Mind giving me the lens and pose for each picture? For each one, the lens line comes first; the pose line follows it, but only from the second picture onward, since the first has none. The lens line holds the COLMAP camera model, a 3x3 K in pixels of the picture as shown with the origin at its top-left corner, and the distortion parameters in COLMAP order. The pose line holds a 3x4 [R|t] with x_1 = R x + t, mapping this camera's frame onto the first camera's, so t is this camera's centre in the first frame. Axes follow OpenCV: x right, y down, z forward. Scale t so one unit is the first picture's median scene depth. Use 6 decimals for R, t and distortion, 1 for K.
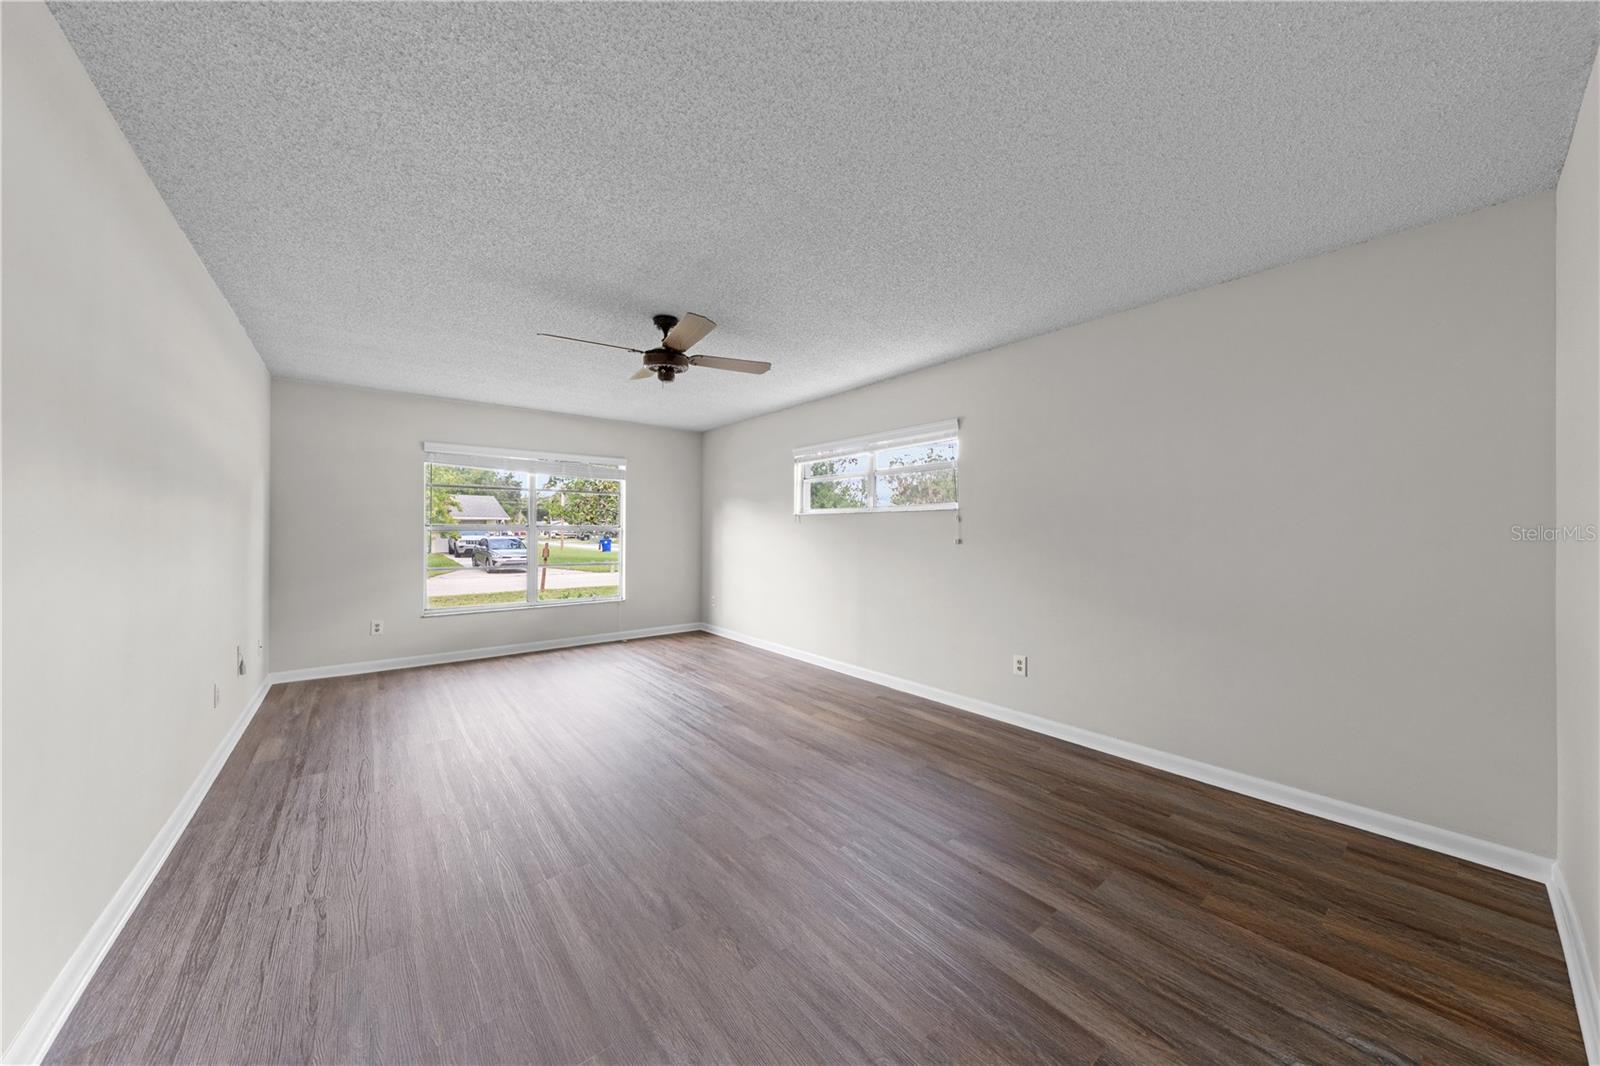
lens RADIAL K [[542.0, 0, 798.4], [0, 542.0, 530.9], [0, 0, 1]] dist [-0.002904, 0.000105]
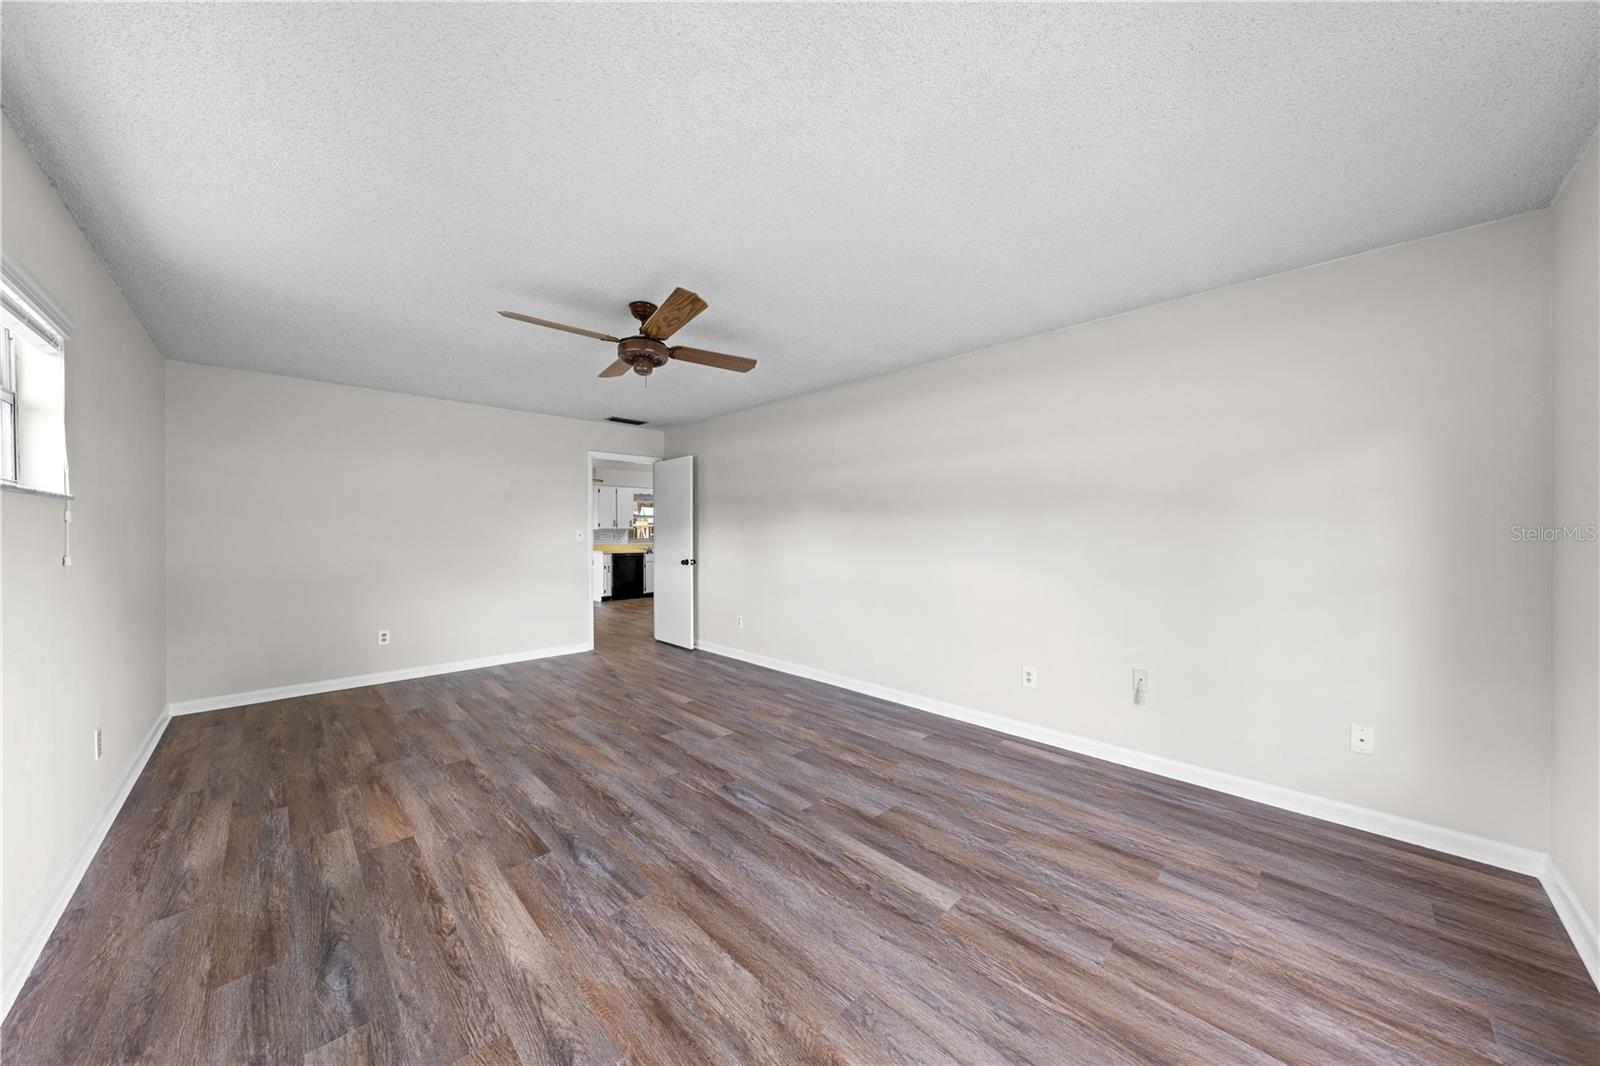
lens RADIAL K [[542.0, 0, 799.8], [0, 542.0, 530.7], [0, 0, 1]] dist [-0.002904, 0.000105]
pose [[-0.995287, 0.000028, -0.096974, -0.355577], [0.000063, 1.000000, -0.000355, -0.010089], [0.096974, -0.000360, -0.995287, 1.634935]]
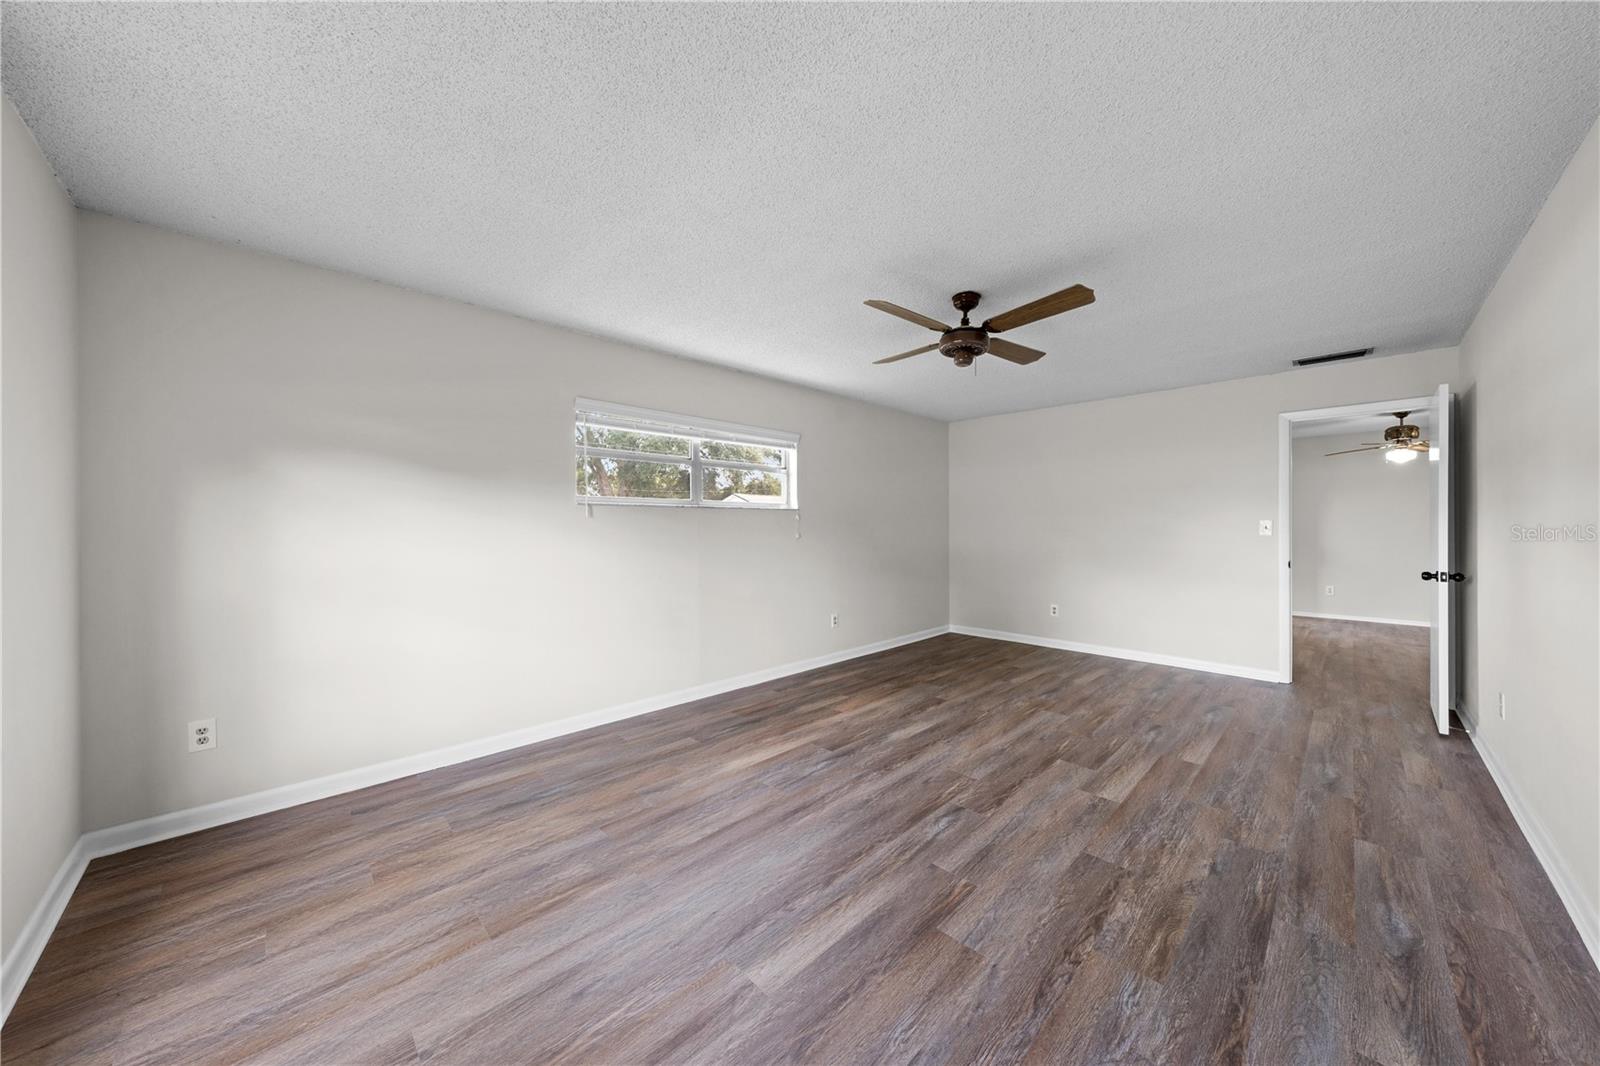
lens RADIAL K [[542.0, 0, 804.7], [0, 542.0, 528.5], [0, 0, 1]] dist [-0.002904, 0.000105]
pose [[-0.102403, -0.008070, 0.994710, -0.949305], [0.001913, 0.999964, 0.008309, -0.007463], [-0.994741, 0.002754, -0.102383, 1.152839]]
